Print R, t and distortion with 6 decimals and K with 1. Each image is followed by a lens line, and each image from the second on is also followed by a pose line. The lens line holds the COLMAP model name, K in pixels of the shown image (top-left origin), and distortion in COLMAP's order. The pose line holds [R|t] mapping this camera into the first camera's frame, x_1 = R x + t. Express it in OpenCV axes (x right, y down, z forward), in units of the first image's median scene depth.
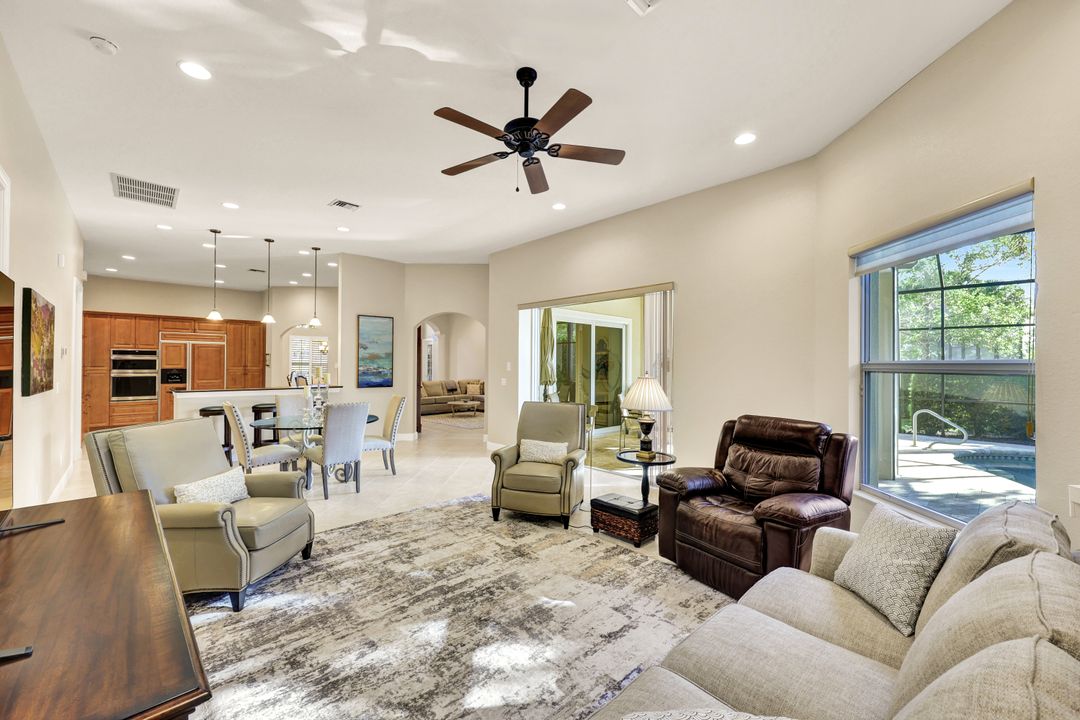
lens RADIAL K [[437.6, 0, 529.2], [0, 437.6, 360.5], [0, 0, 1]] dist [-0.000707, 0.000048]
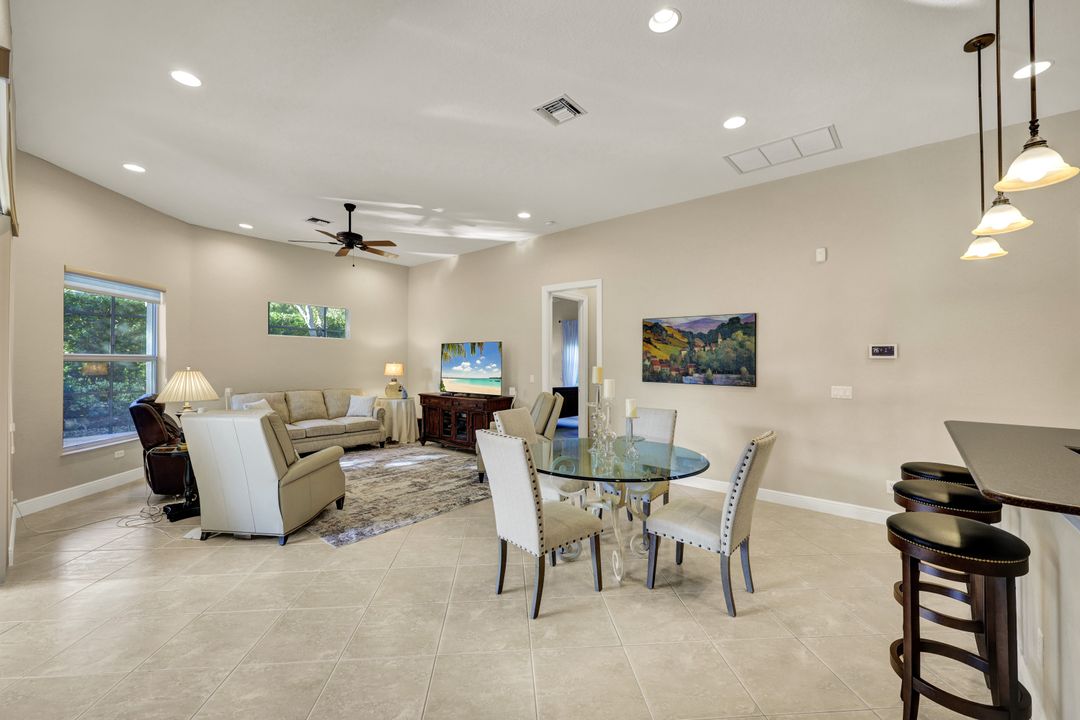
lens RADIAL K [[437.6, 0, 547.2], [0, 437.6, 357.0], [0, 0, 1]] dist [-0.000707, 0.000048]
pose [[-0.989501, -0.014783, -0.143768, -0.200617], [-0.012186, 0.999747, -0.018929, 0.007747], [0.144011, -0.016979, -0.989430, 1.032776]]
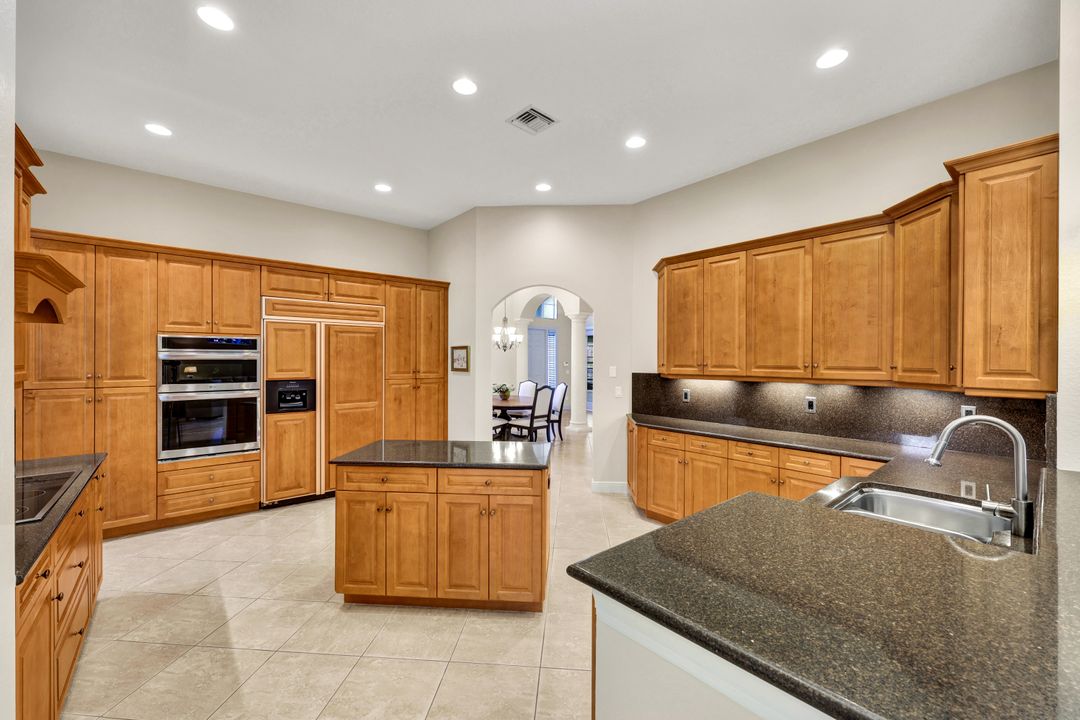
lens RADIAL K [[437.6, 0, 525.5], [0, 437.6, 360.1], [0, 0, 1]] dist [-0.000707, 0.000048]
pose [[0.999885, -0.001374, -0.015130, -0.707939], [0.001528, 0.999947, 0.010175, -0.006764], [0.015116, -0.010197, 0.999834, 0.694052]]
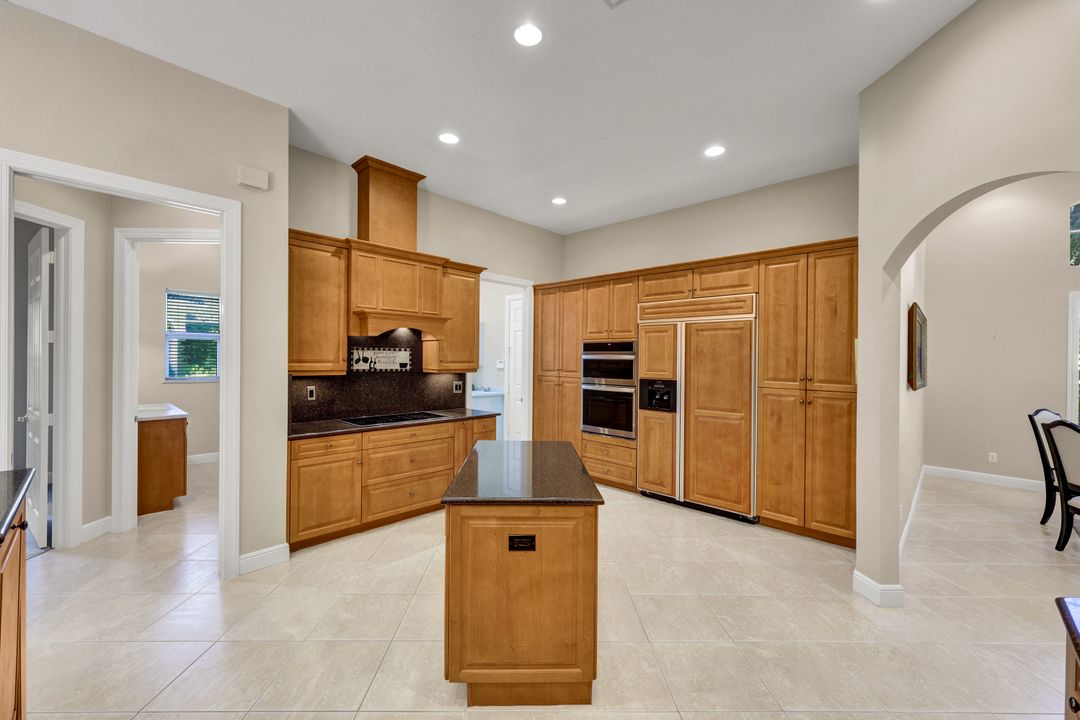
lens RADIAL K [[437.6, 0, 525.8], [0, 437.6, 354.5], [0, 0, 1]] dist [-0.000707, 0.000048]
pose [[0.066200, -0.010277, -0.997753, -0.442479], [-0.003083, 0.999940, -0.010504, -0.003113], [0.997802, 0.003771, 0.066164, 1.038376]]
